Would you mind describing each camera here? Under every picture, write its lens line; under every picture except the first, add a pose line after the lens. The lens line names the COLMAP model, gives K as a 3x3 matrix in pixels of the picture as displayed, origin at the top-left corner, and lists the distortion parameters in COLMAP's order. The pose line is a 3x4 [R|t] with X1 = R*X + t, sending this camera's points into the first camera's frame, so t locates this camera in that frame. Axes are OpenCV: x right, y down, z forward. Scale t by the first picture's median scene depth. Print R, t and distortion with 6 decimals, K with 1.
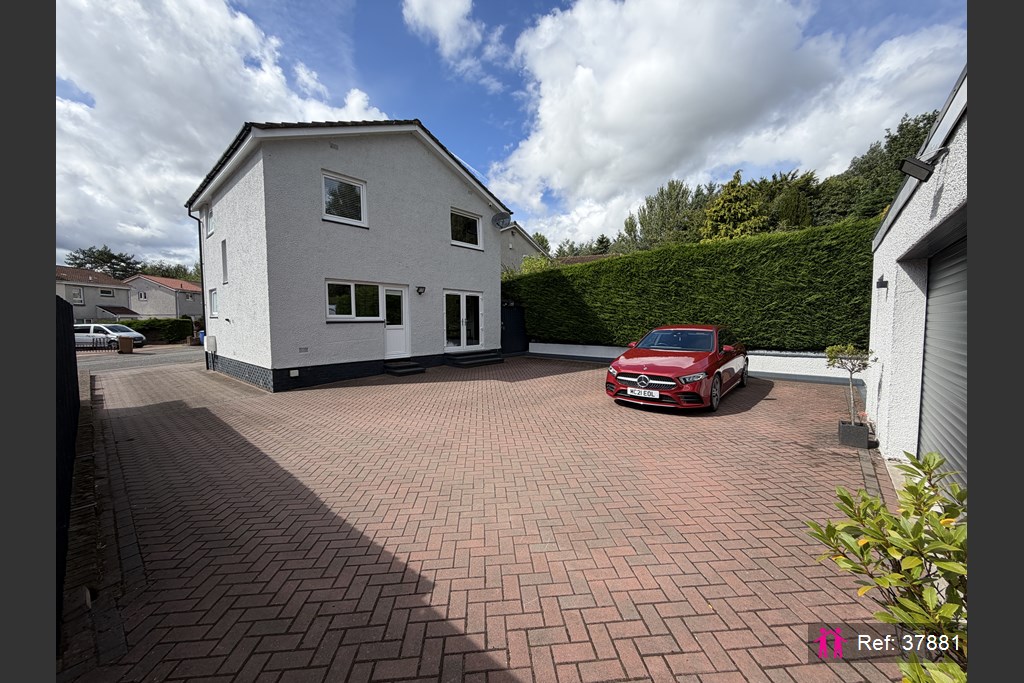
lens RADIAL K [[365.0, 0, 509.5], [0, 365.0, 337.6], [0, 0, 1]] dist [-0.002889, -0.000072]
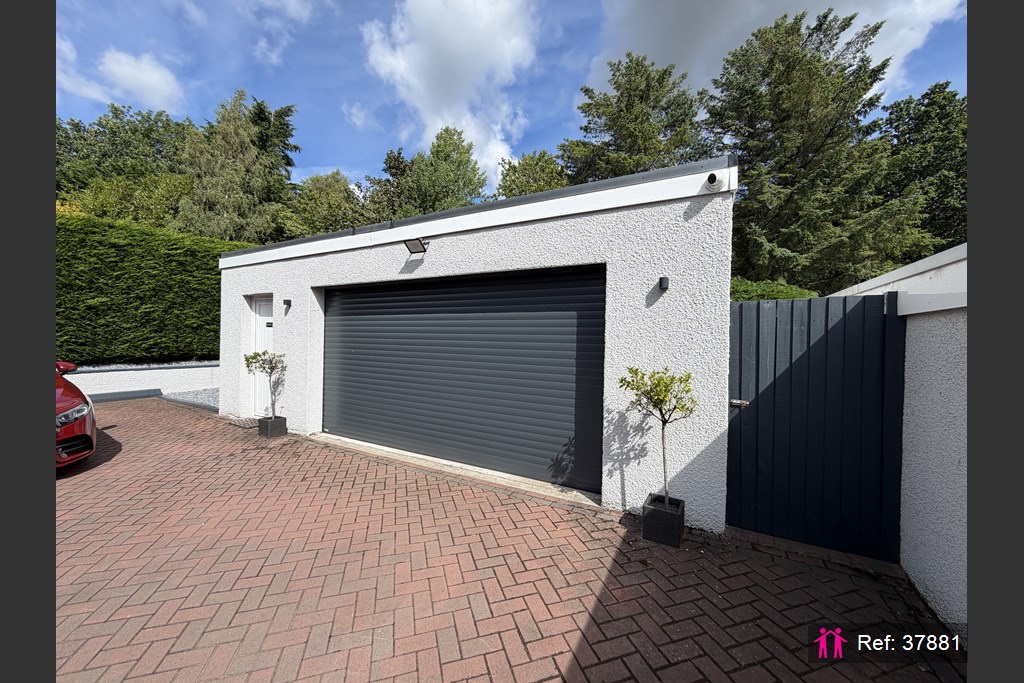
lens RADIAL K [[365.0, 0, 510.7], [0, 365.0, 336.6], [0, 0, 1]] dist [-0.002889, -0.000072]
pose [[-0.223243, 0.004582, 0.974752, -0.379334], [0.026788, 0.999640, 0.001436, -0.006062], [-0.974395, 0.026432, -0.223285, 0.523815]]
